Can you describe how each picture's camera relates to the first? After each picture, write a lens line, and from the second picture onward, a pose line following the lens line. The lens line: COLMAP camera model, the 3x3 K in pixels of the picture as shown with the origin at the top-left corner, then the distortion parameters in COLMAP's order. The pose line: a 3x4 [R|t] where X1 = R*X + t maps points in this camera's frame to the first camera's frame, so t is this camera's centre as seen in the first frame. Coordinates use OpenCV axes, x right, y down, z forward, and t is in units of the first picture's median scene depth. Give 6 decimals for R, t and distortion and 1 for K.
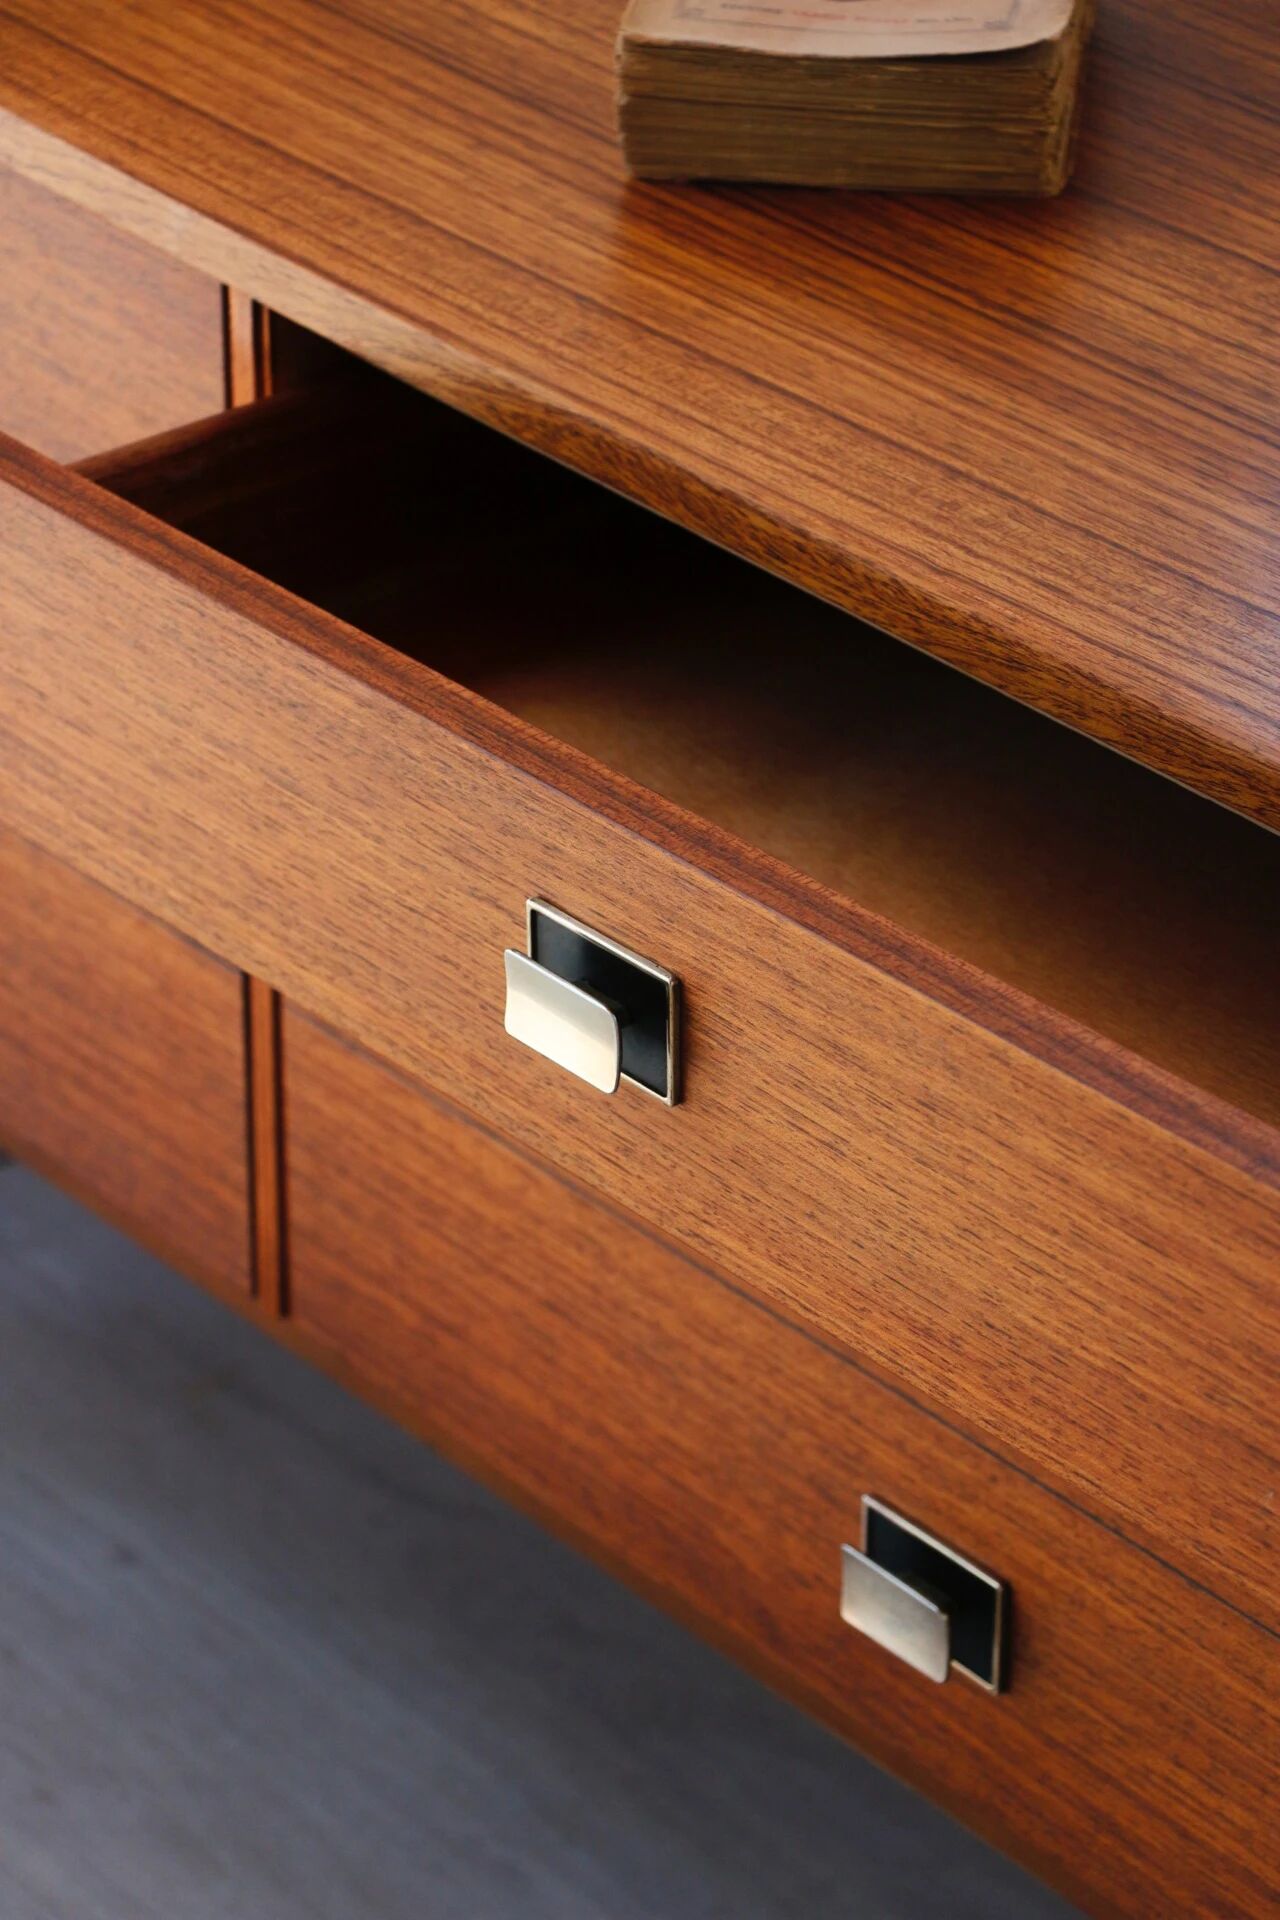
lens RADIAL K [[6486.2, 0, 645.1], [0, 6486.2, 968.8], [0, 0, 1]] dist [0.644569, 1.472494]
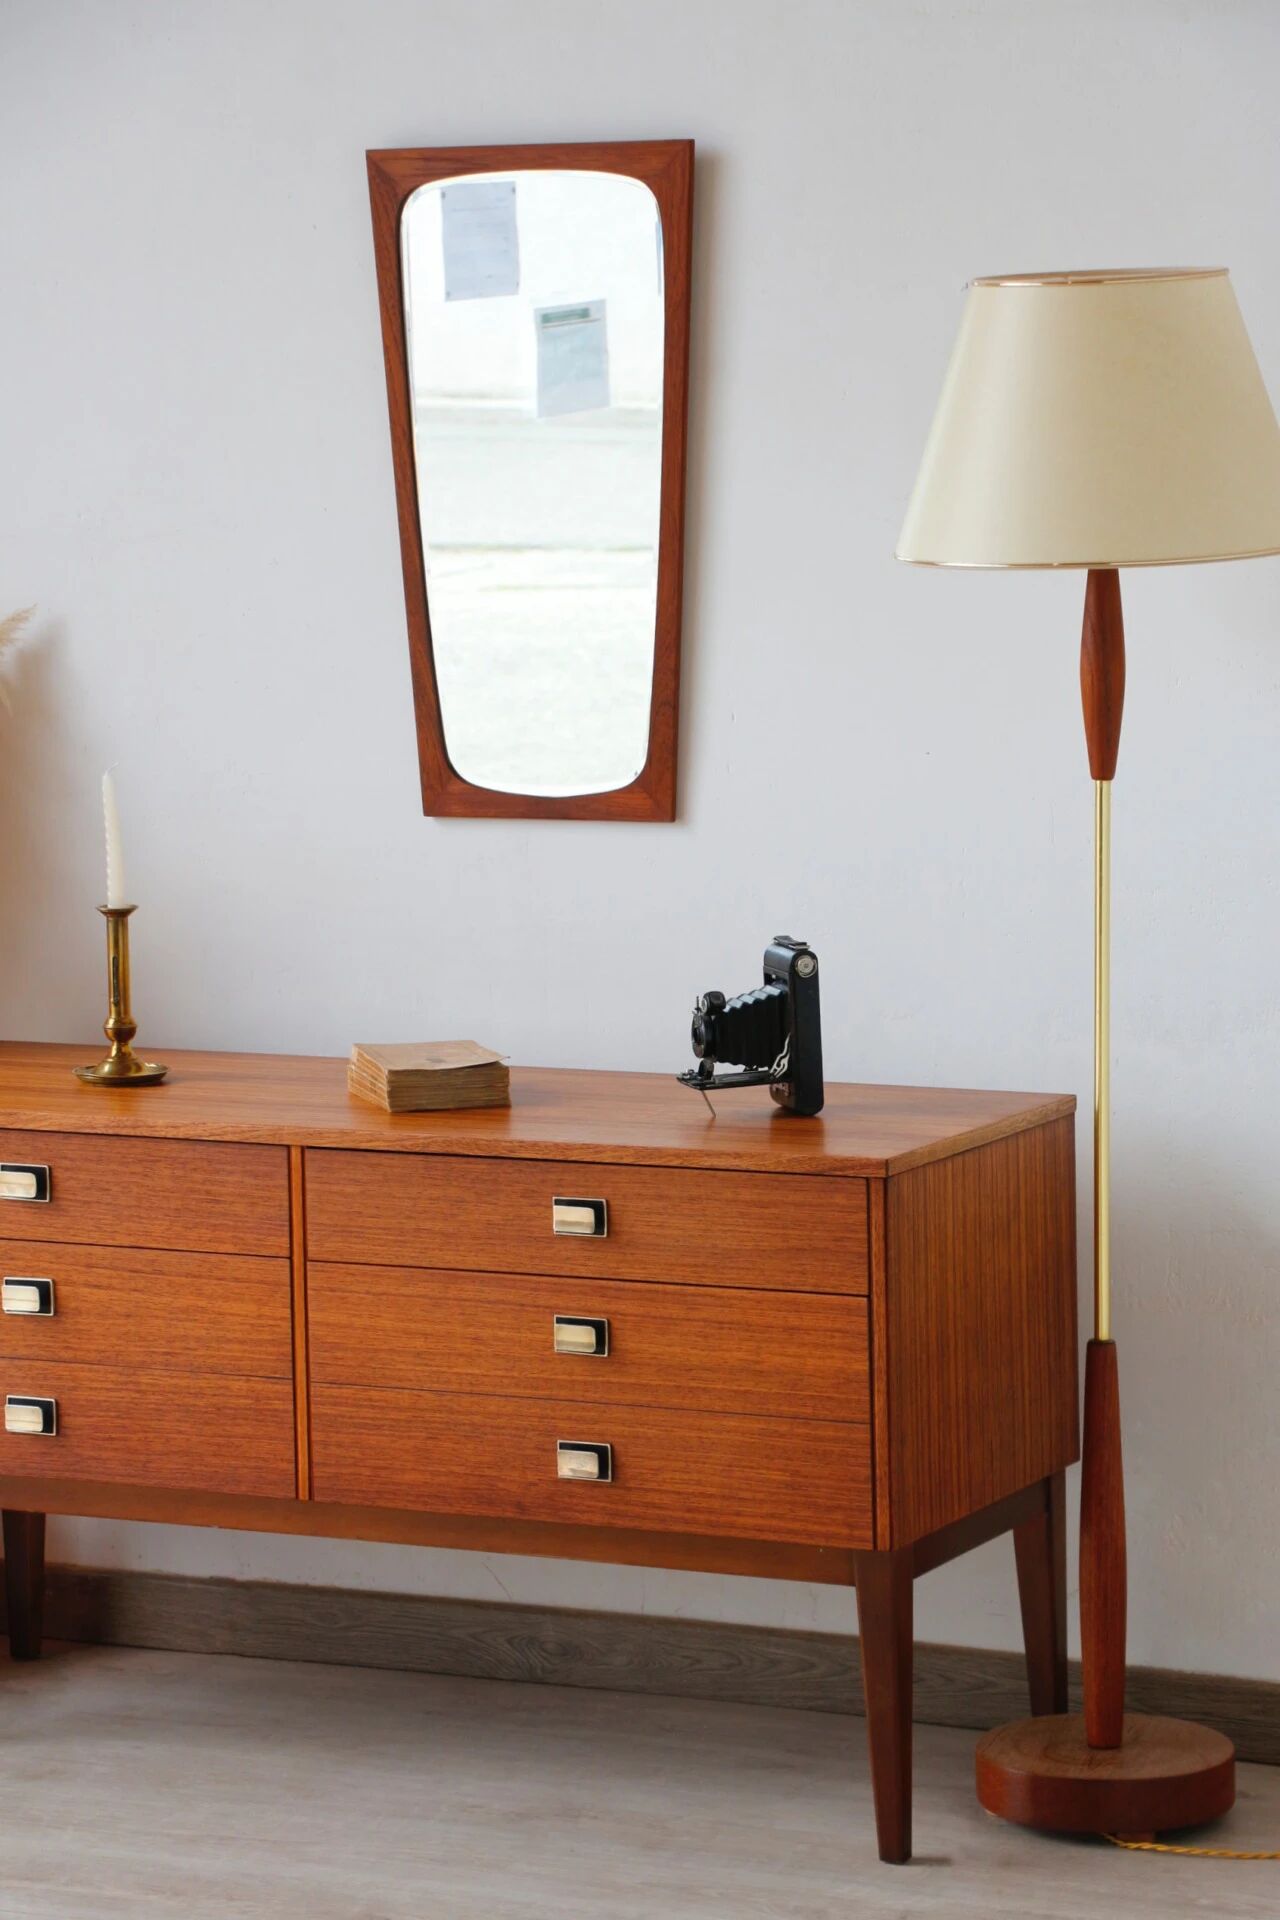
lens RADIAL K [[6486.2, 0, 645.1], [0, 6486.2, 968.8], [0, 0, 1]] dist [0.644569, 1.472494]
pose [[0.919131, -0.068521, 0.387948, -1.196641], [0.213088, 0.914739, -0.343287, 1.006883], [-0.331349, 0.398193, 0.855365, -1.976980]]
